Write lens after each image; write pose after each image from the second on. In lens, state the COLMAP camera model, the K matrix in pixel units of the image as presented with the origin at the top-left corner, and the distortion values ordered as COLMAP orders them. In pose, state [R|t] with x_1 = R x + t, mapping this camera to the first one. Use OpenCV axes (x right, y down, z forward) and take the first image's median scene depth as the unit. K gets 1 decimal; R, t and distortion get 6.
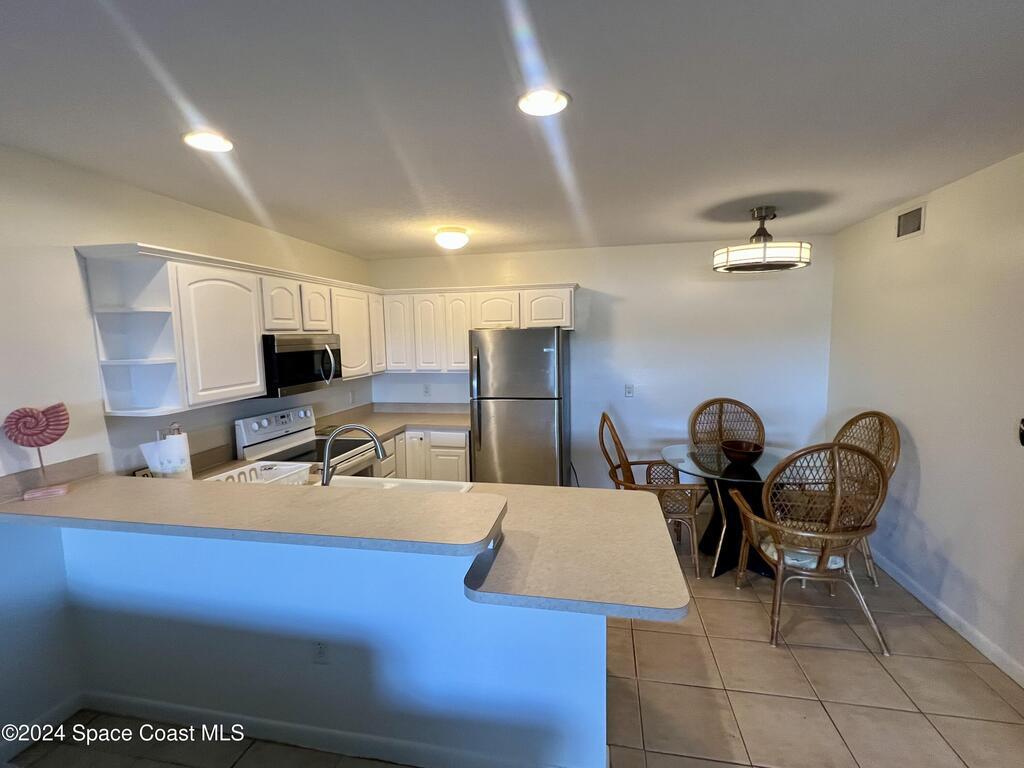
lens RADIAL K [[478.9, 0, 512.0], [0, 478.9, 384.0], [0, 0, 1]] dist [-0.003238, -0.000351]
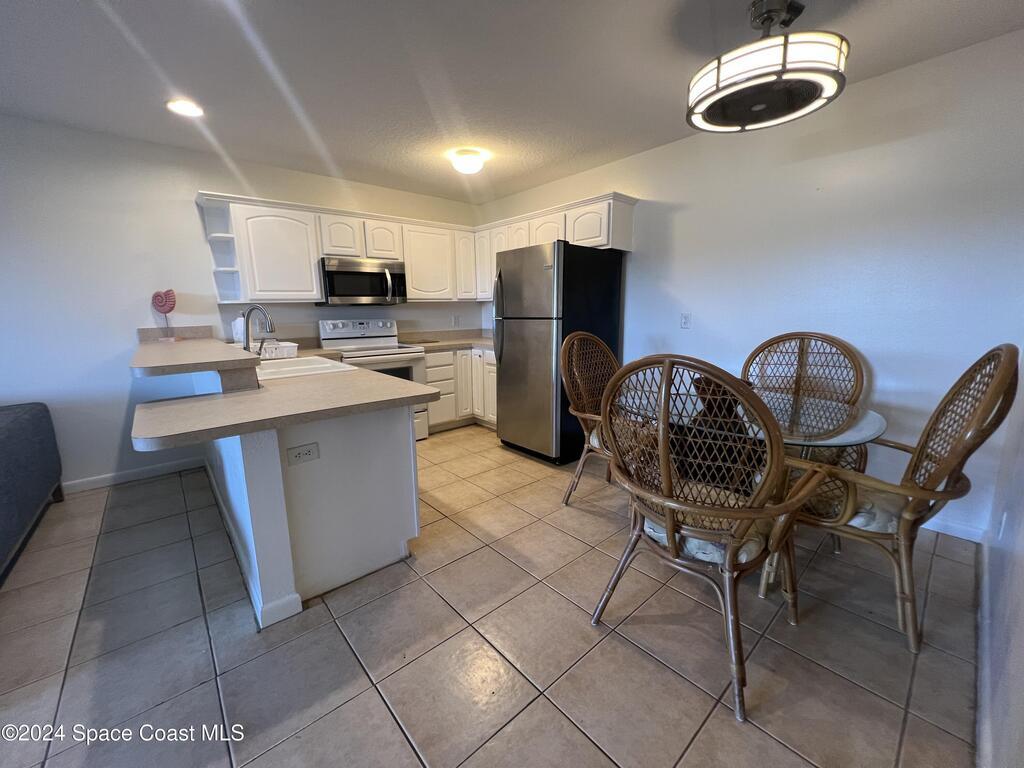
lens RADIAL K [[415.8, 0, 512.0], [0, 415.8, 384.0], [0, 0, 1]] dist [-0.001616, 0.000099]
pose [[0.786697, 0.117080, -0.606135, 0.664645], [-0.062521, 0.991913, 0.110450, 0.089910], [0.614165, -0.048994, 0.787655, 0.350296]]
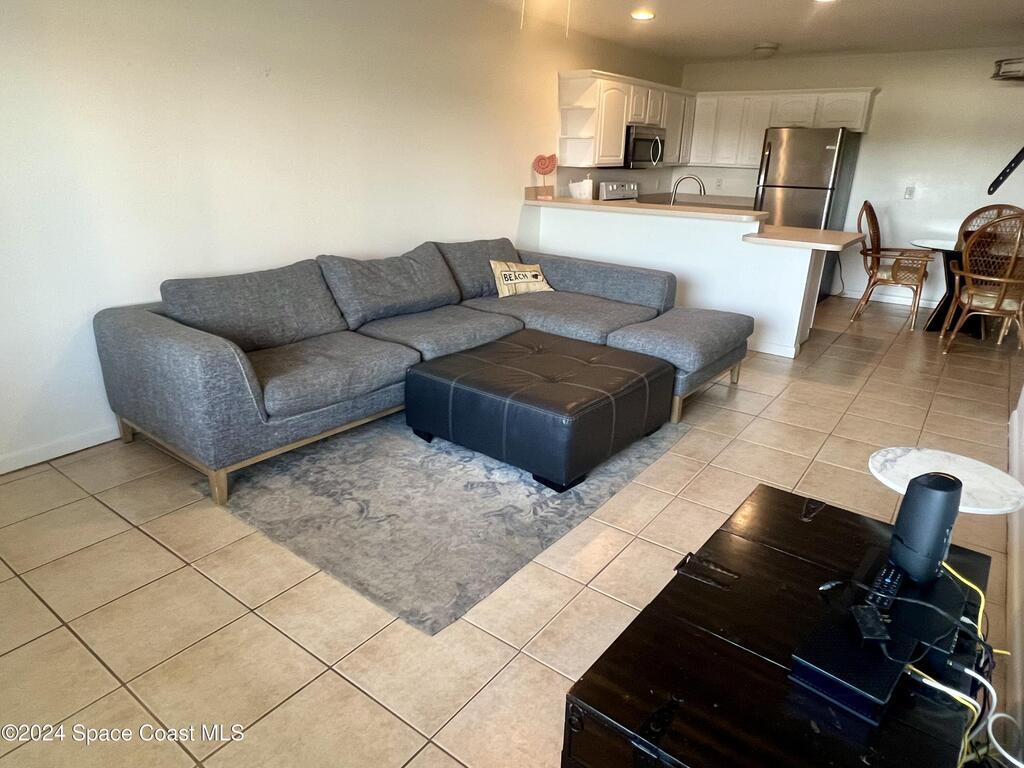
lens RADIAL K [[644.0, 0, 512.0], [0, 644.0, 384.0], [0, 0, 1]] dist [0.000072, -0.000941]
pose [[0.907587, 0.178726, -0.379924, 0.084585], [-0.081972, 0.962889, 0.257149, 0.190558], [0.411784, -0.202242, 0.888556, -1.133260]]
